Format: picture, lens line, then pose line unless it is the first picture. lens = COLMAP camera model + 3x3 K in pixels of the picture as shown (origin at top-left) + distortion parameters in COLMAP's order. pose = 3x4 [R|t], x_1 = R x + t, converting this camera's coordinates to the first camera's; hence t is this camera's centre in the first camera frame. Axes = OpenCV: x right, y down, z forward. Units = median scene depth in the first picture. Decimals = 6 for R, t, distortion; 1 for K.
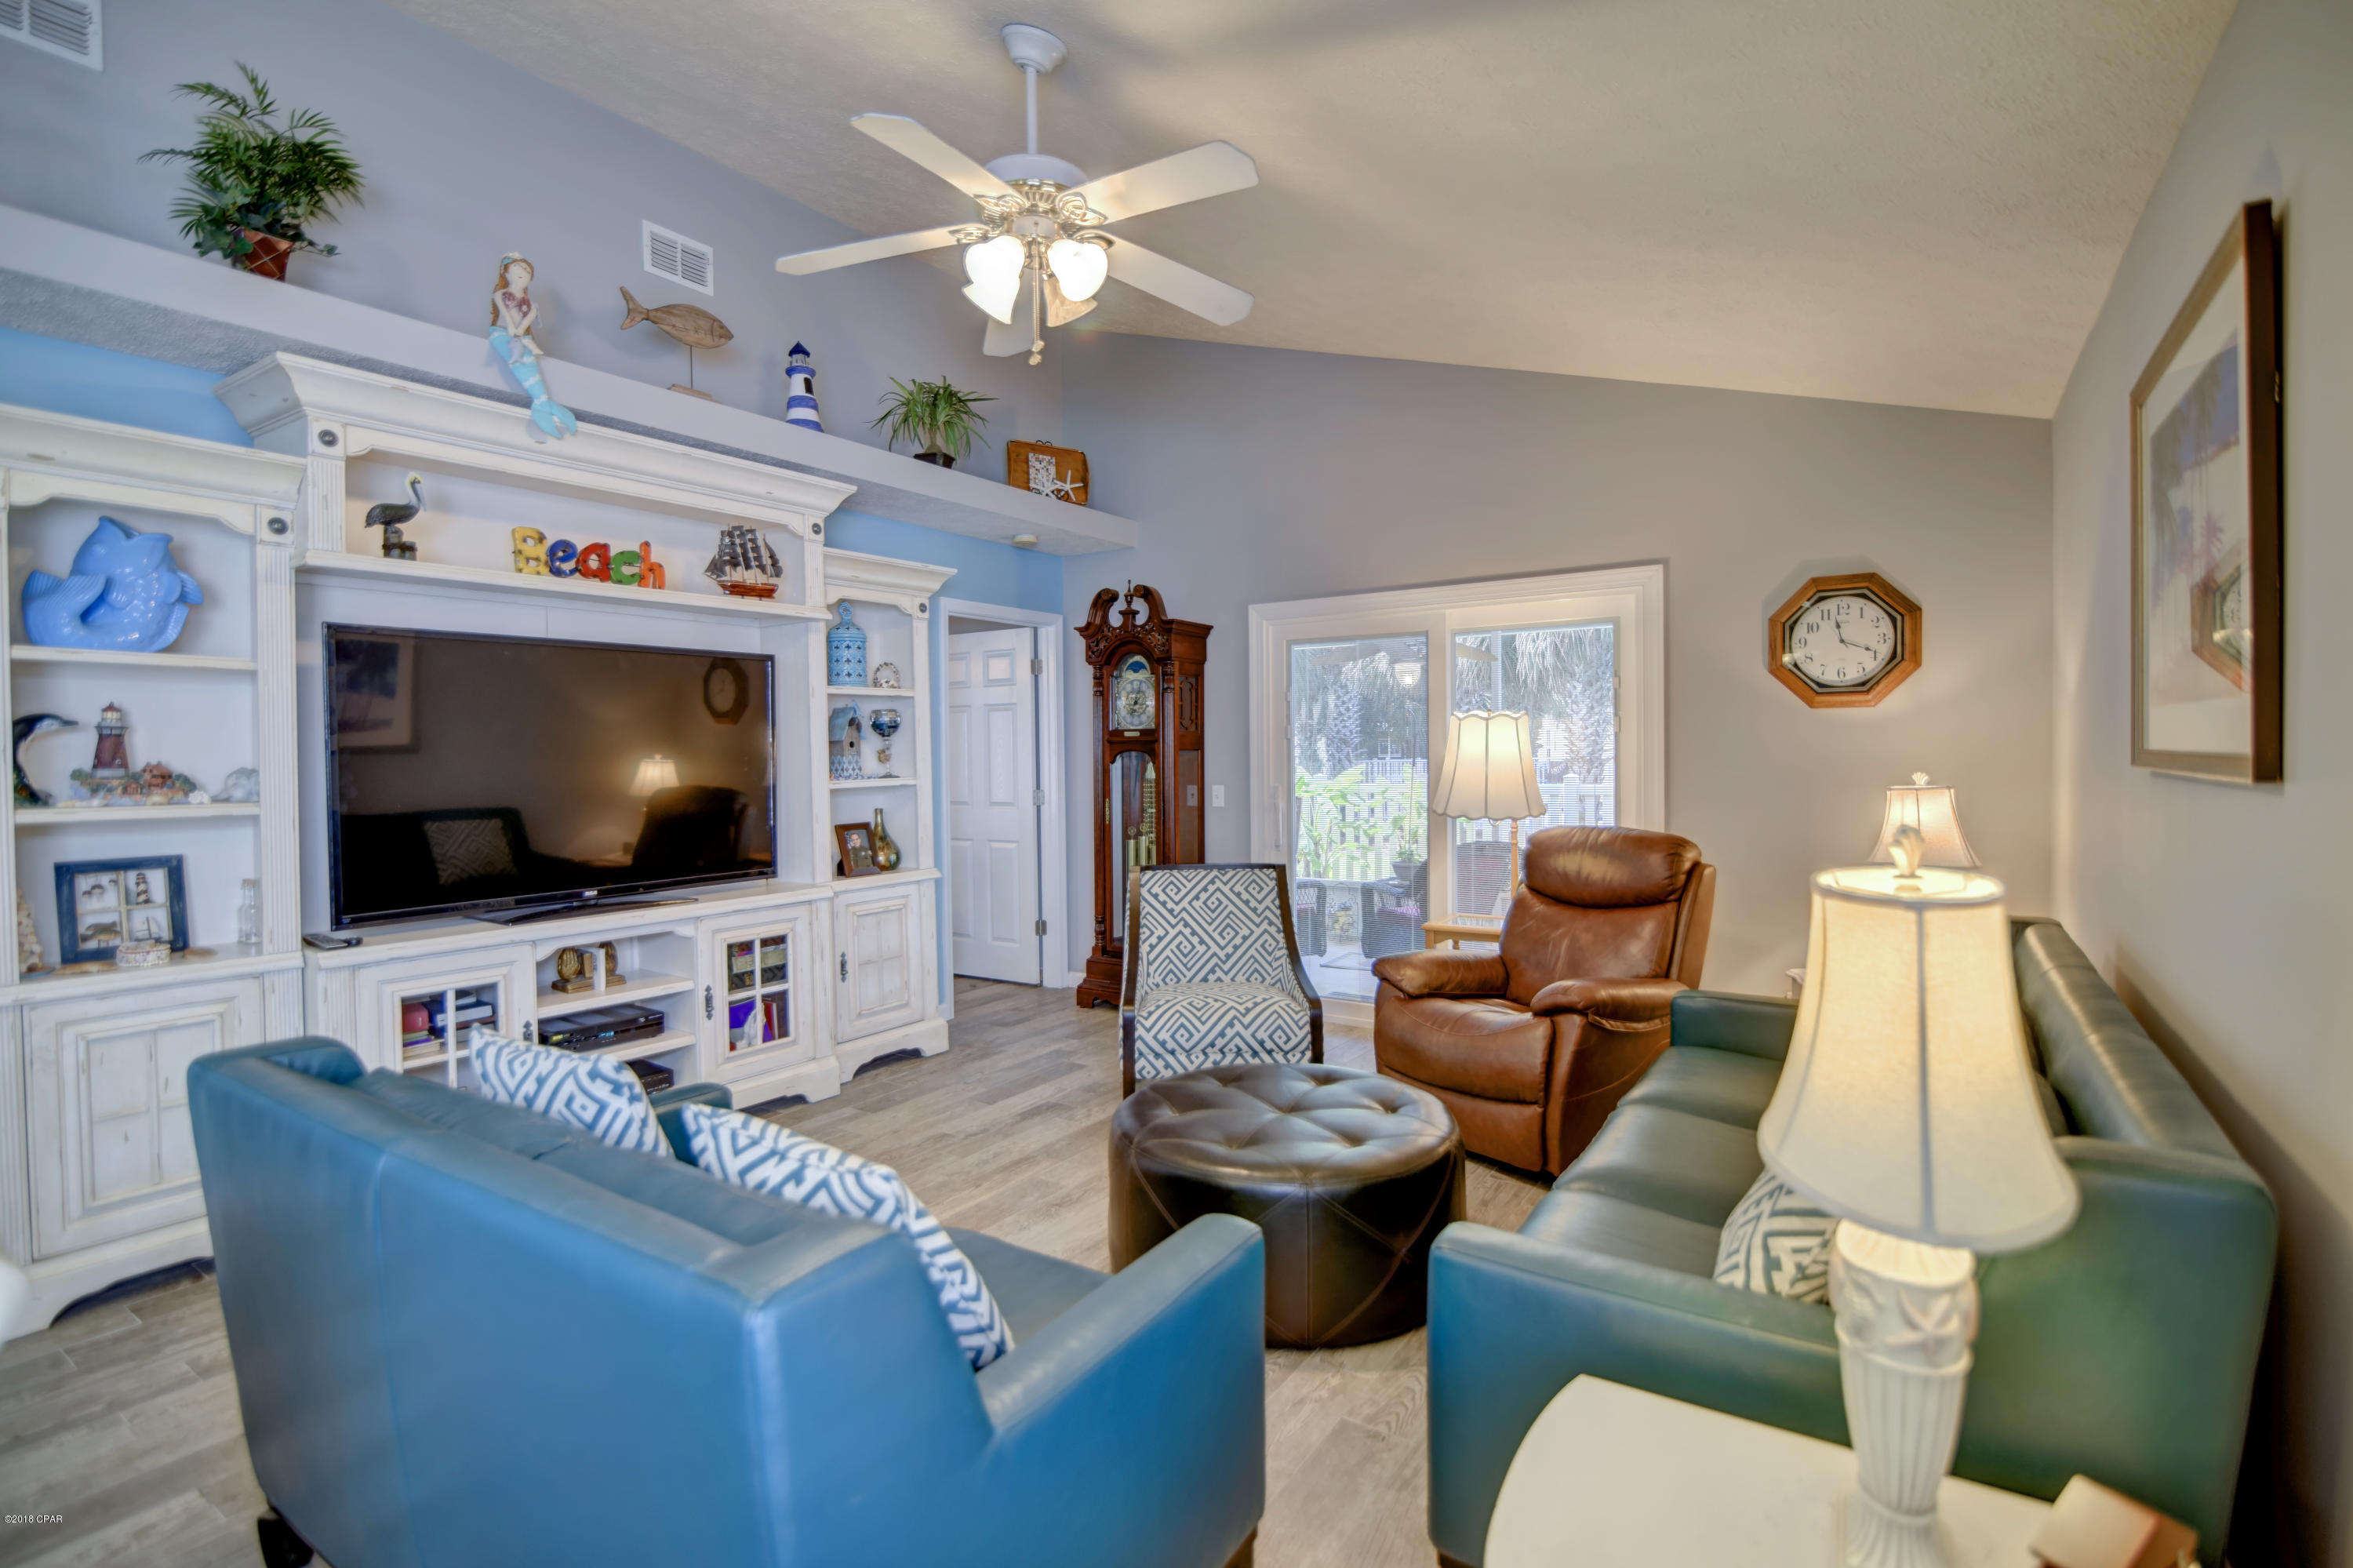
lens RADIAL K [[1094.8, 0, 1168.1], [0, 1094.8, 778.1], [0, 0, 1]] dist [-0.020352, 0.001114]
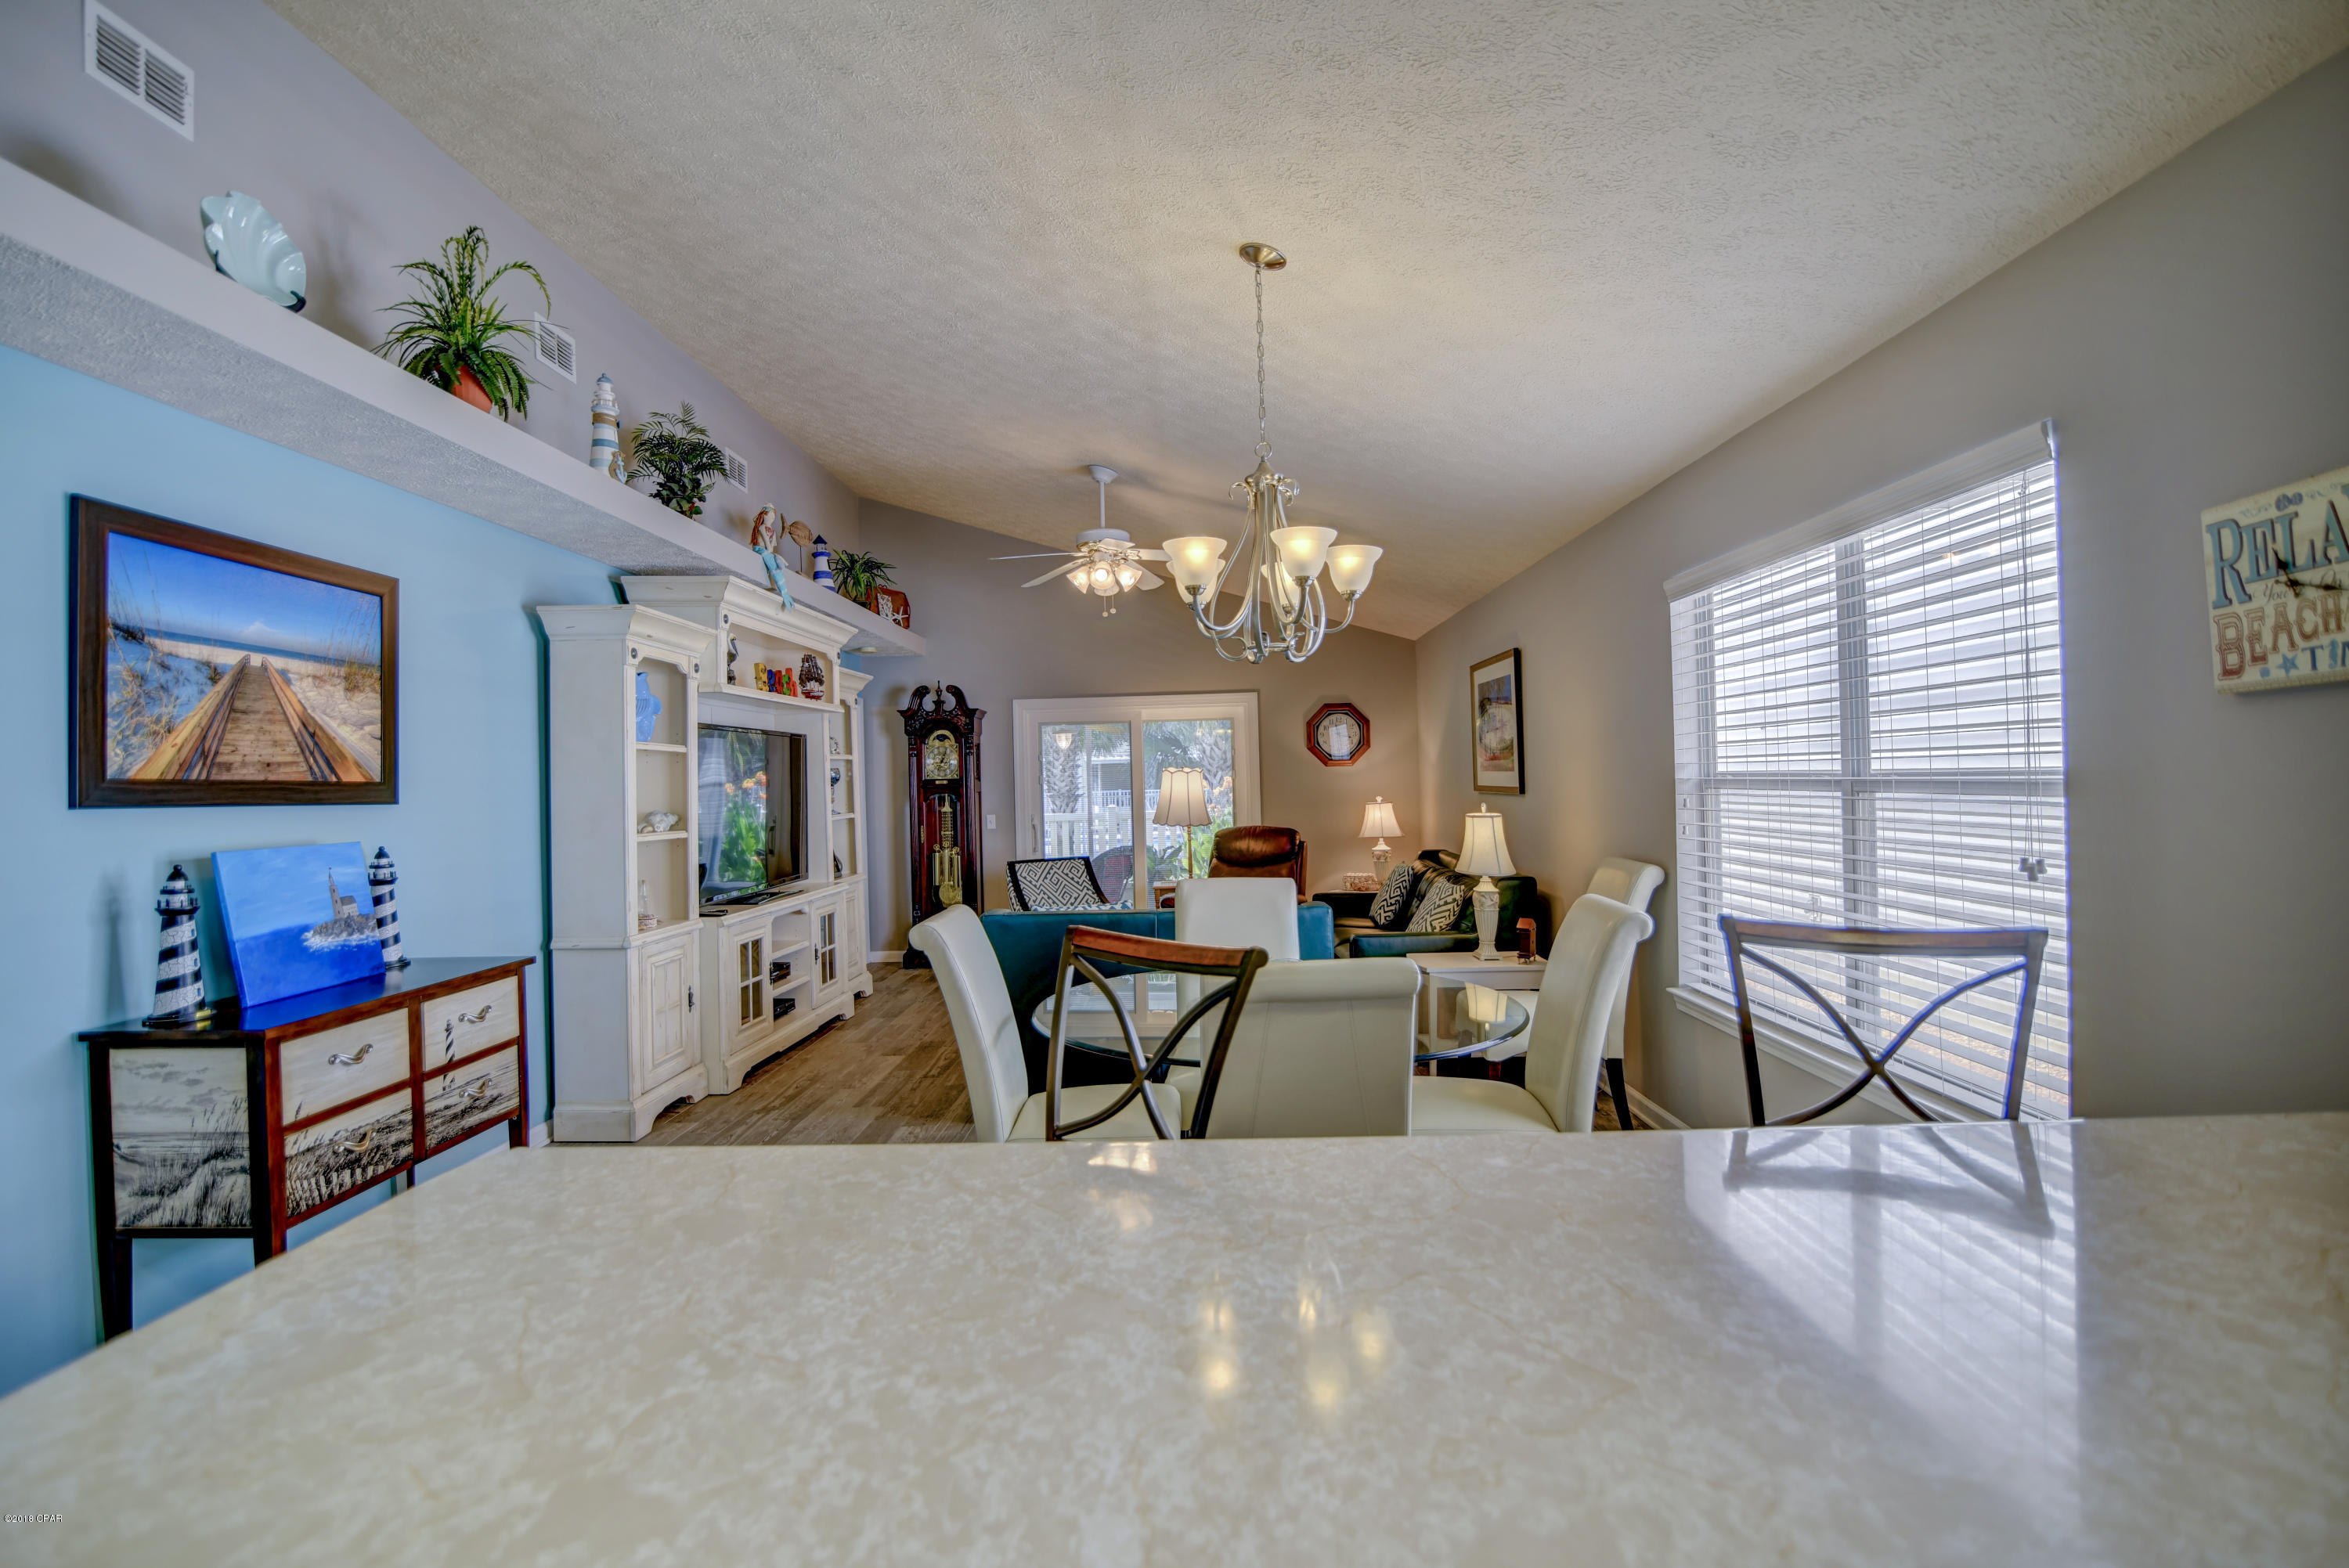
lens RADIAL K [[1092.8, 0, 1171.2], [0, 1092.8, 780.9], [0, 0, 1]] dist [-0.020352, 0.001114]
pose [[0.841486, -0.010741, 0.540173, -0.812752], [0.028997, 0.999259, -0.025302, 0.007536], [-0.539501, 0.036955, 0.841174, -0.613187]]
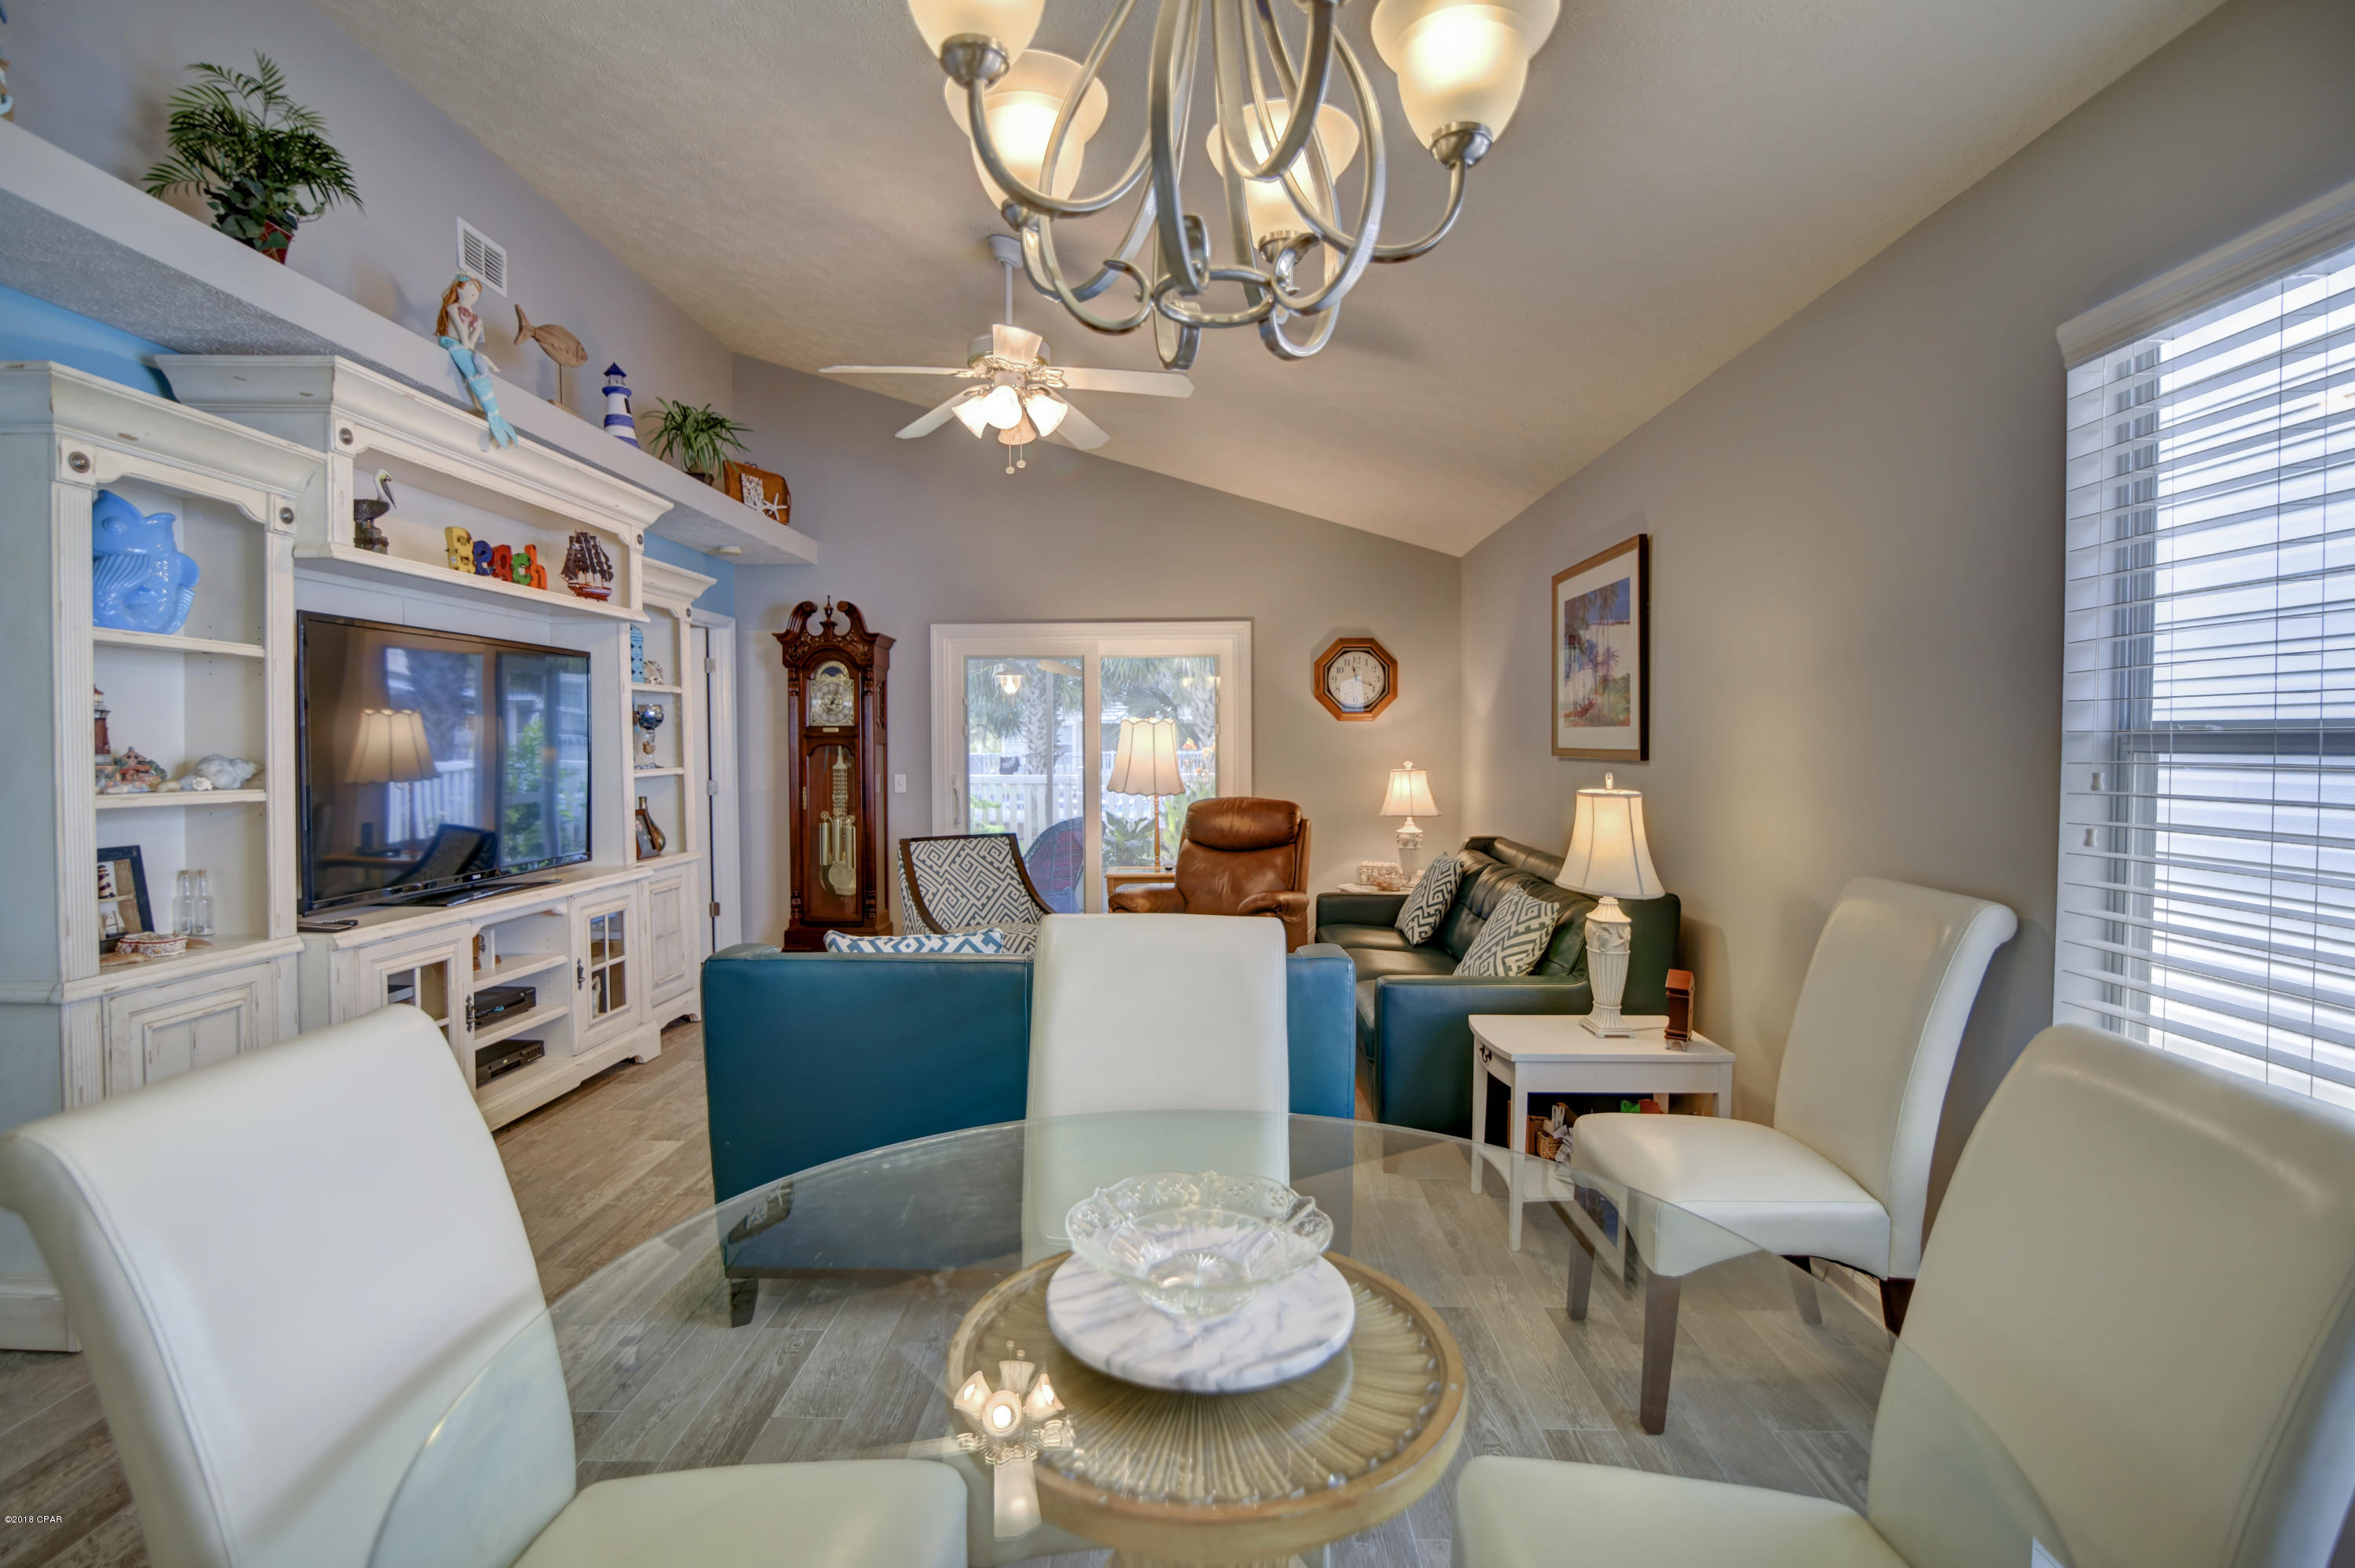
lens RADIAL K [[1095.5, 0, 1173.2], [0, 1095.5, 782.0], [0, 0, 1]] dist [-0.020352, 0.001114]
pose [[0.843300, -0.009888, 0.537352, -0.484605], [0.006369, 0.999944, 0.008404, 0.009585], [-0.537405, -0.003665, 0.843316, -0.218841]]
